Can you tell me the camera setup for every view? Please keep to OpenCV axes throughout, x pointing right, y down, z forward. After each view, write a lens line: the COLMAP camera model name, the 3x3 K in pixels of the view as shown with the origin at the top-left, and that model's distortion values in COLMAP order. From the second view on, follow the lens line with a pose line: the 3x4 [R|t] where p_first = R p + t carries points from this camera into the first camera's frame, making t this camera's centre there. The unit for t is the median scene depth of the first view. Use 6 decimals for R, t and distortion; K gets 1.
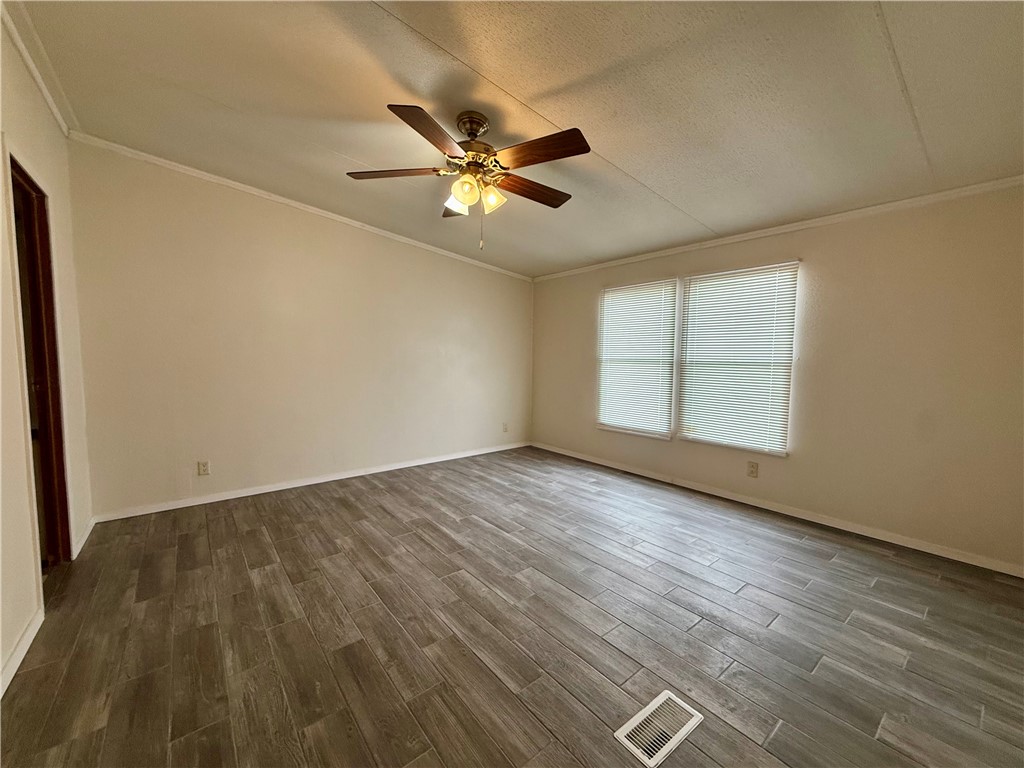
lens RADIAL K [[408.3, 0, 510.4], [0, 408.3, 384.7], [0, 0, 1]] dist [0.000682, 0.000099]
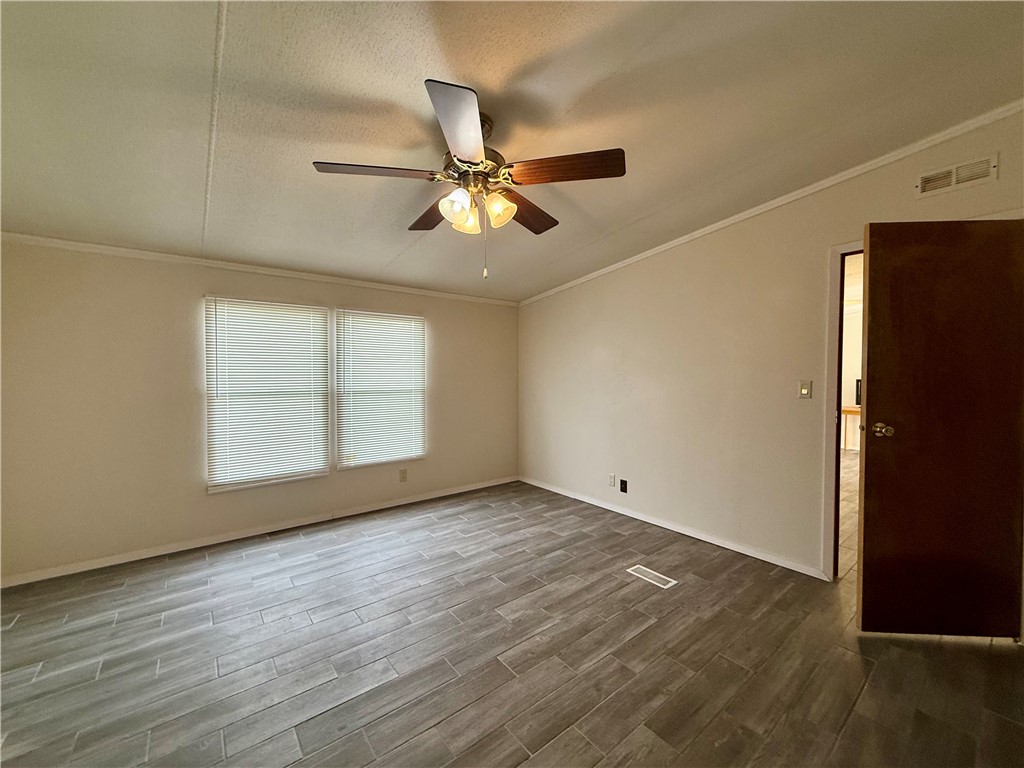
lens RADIAL K [[409.3, 0, 508.2], [0, 409.3, 384.3], [0, 0, 1]] dist [0.002002, 0.000226]
pose [[0.007514, -0.033219, 0.999420, -0.741037], [0.074011, 0.996725, 0.032573, -0.100067], [-0.997229, 0.073723, 0.009948, 0.740648]]
